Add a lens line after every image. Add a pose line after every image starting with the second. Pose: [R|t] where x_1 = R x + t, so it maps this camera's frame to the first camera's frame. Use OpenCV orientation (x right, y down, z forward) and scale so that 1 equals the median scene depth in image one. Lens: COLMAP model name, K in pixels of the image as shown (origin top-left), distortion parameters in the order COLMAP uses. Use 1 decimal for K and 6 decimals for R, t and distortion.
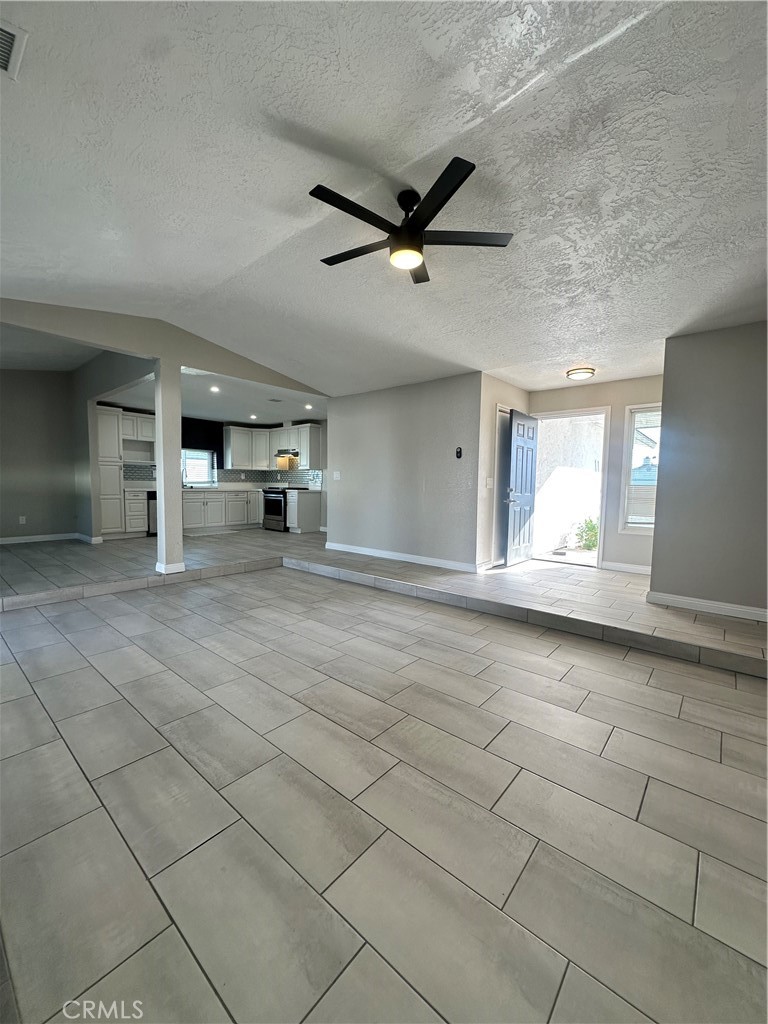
lens RADIAL K [[407.6, 0, 382.3], [0, 407.6, 513.0], [0, 0, 1]] dist [-0.003994, 0.000829]
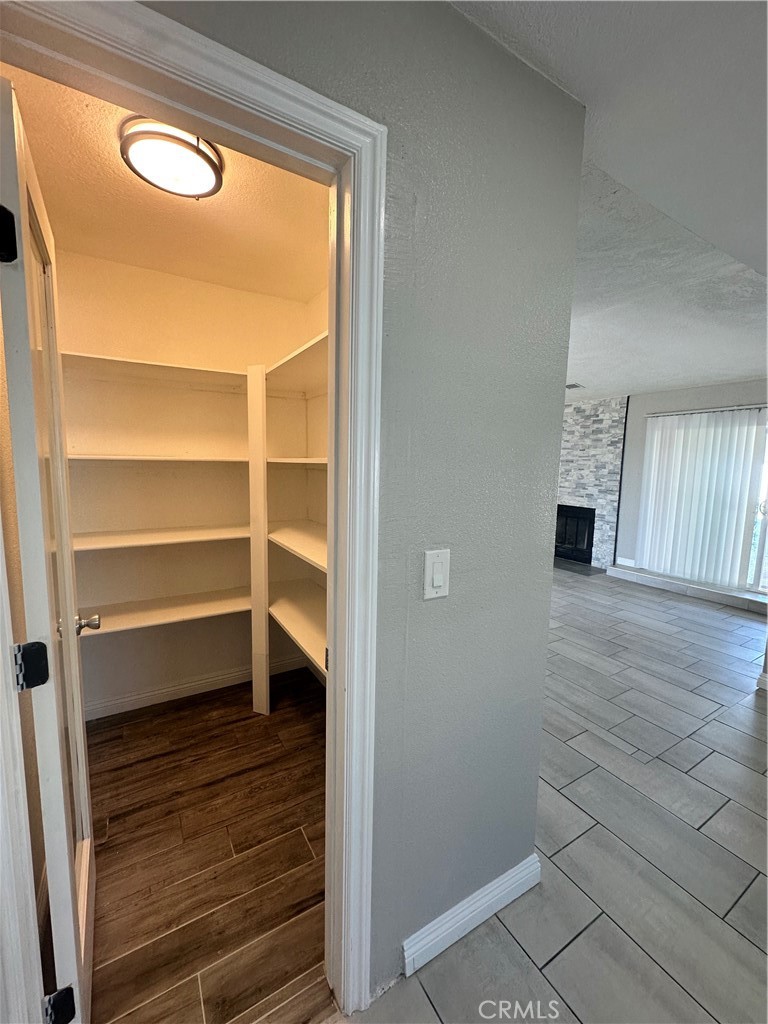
lens RADIAL K [[414.7, 0, 384.0], [0, 414.7, 512.0], [0, 0, 1]] dist [-0.002905, 0.000032]
pose [[-0.948302, -0.068935, 0.309791, -0.152539], [-0.009972, 0.982115, 0.188018, -0.180302], [-0.317212, 0.175208, -0.932029, 1.546033]]
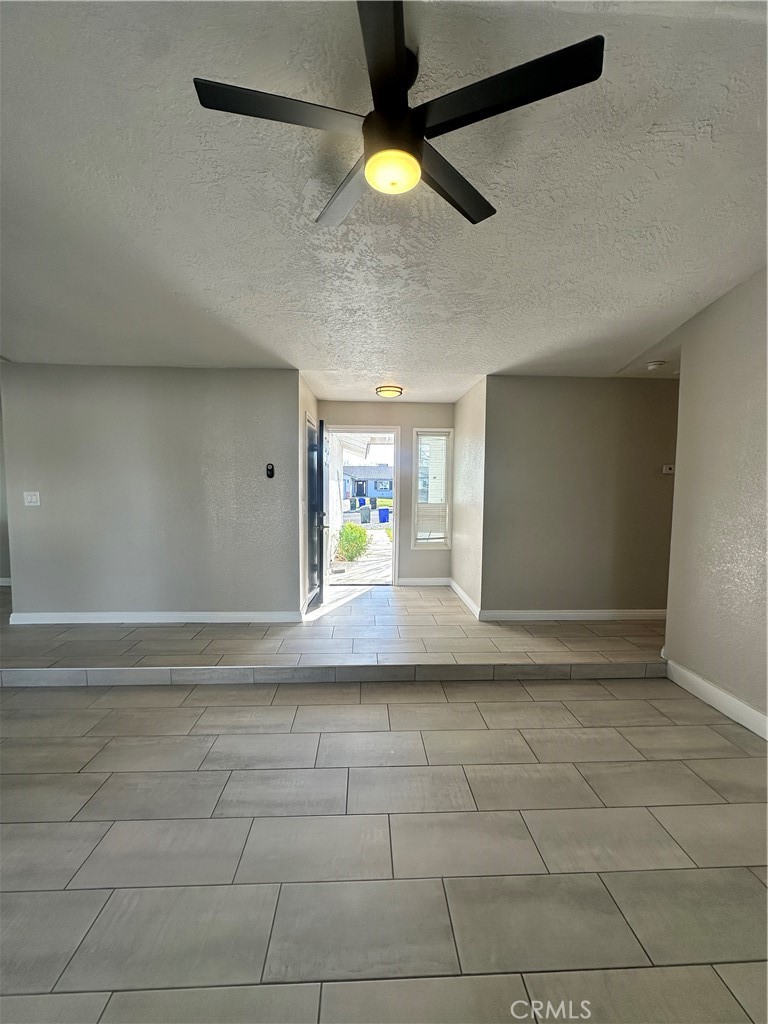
lens RADIAL K [[407.6, 0, 382.3], [0, 407.6, 513.0], [0, 0, 1]] dist [-0.003994, 0.000829]
pose [[0.728276, -0.056210, 0.682975, -0.181343], [0.050040, 0.998332, 0.028805, -0.078178], [-0.683455, 0.013198, 0.729873, 0.290332]]
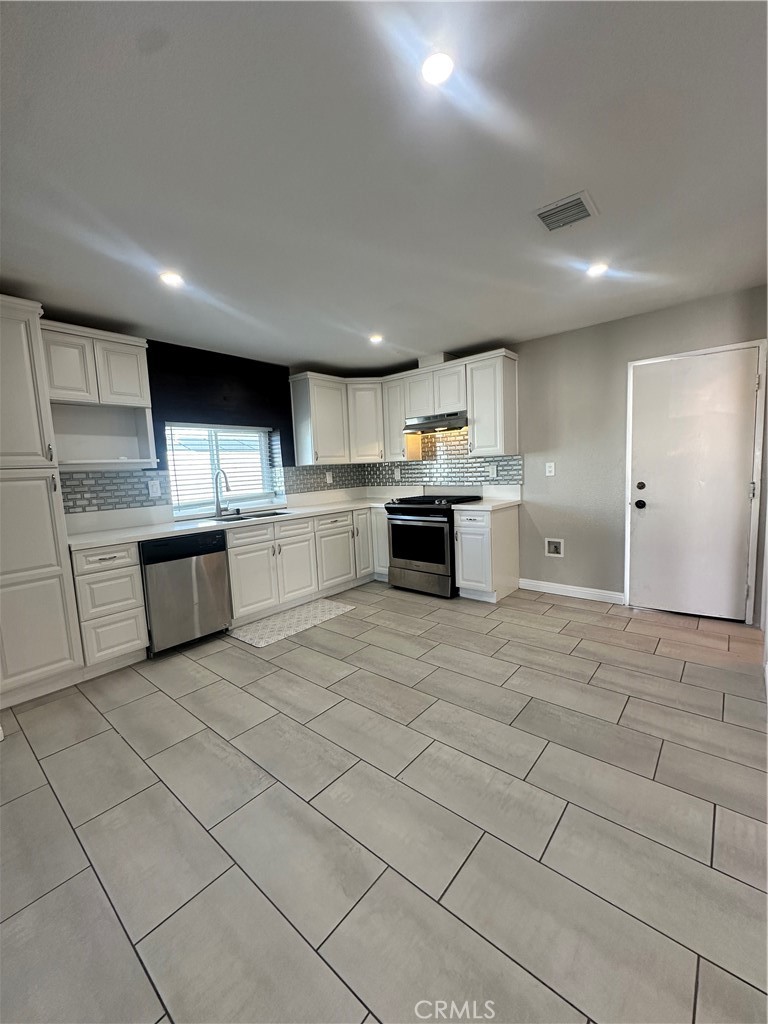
lens RADIAL K [[414.7, 0, 384.0], [0, 414.7, 512.0], [0, 0, 1]] dist [-0.002905, 0.000032]
pose [[0.998148, -0.060796, 0.002104, -0.525787], [0.060684, 0.997530, 0.035373, -0.117714], [-0.004250, -0.035180, 0.999372, 0.926443]]
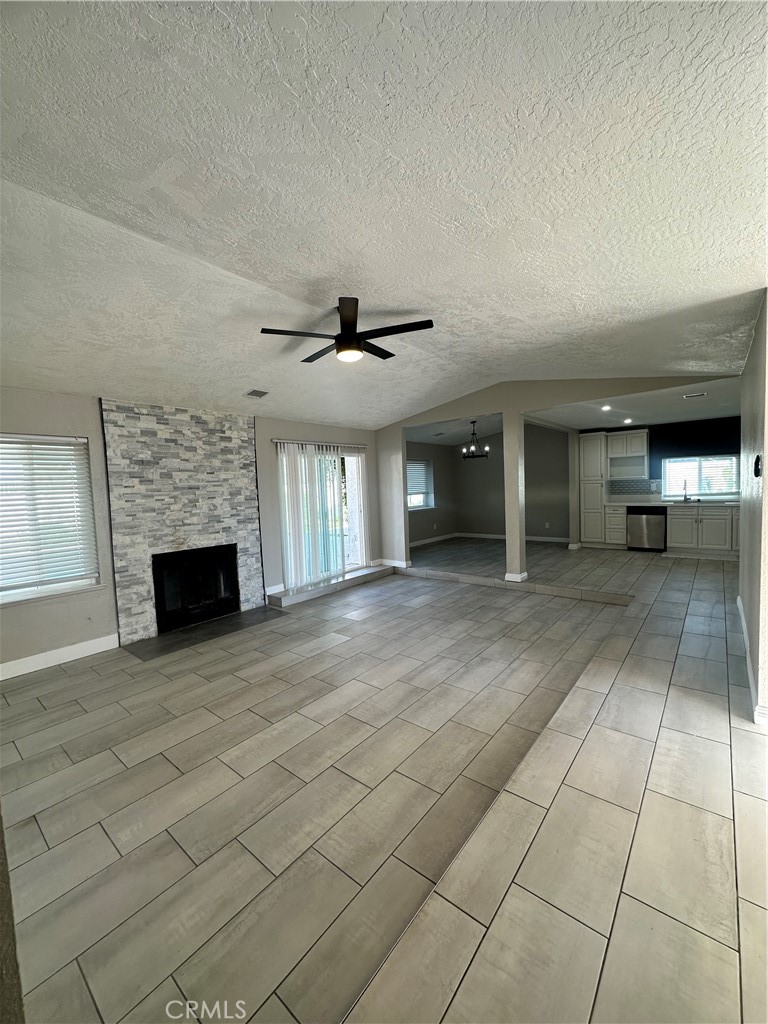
lens RADIAL K [[407.6, 0, 382.3], [0, 407.6, 513.0], [0, 0, 1]] dist [-0.003994, 0.000829]
pose [[0.018899, 0.050171, -0.998562, 0.651400], [-0.030841, 0.998294, 0.049574, -0.100234], [0.999346, 0.029860, 0.020415, 0.529920]]
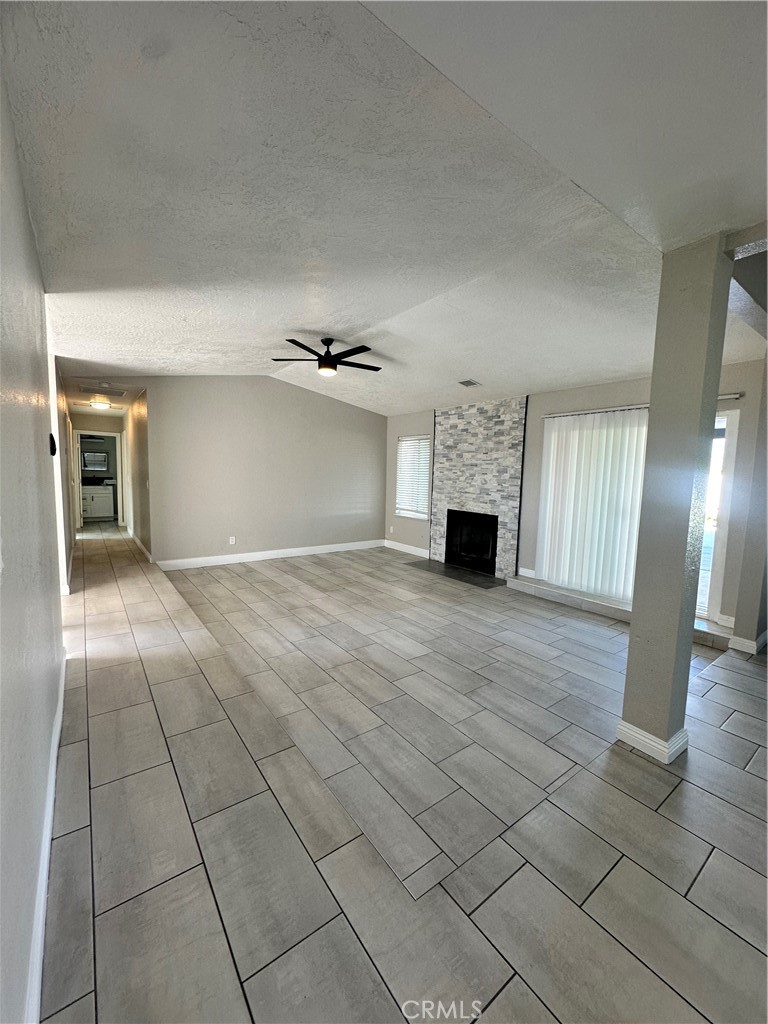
lens RADIAL K [[407.6, 0, 382.3], [0, 407.6, 513.0], [0, 0, 1]] dist [-0.003994, 0.000829]
pose [[-0.973726, -0.064474, 0.218407, -0.300149], [-0.026895, 0.984930, 0.170851, -0.157099], [-0.226131, 0.160488, -0.960785, 1.356808]]
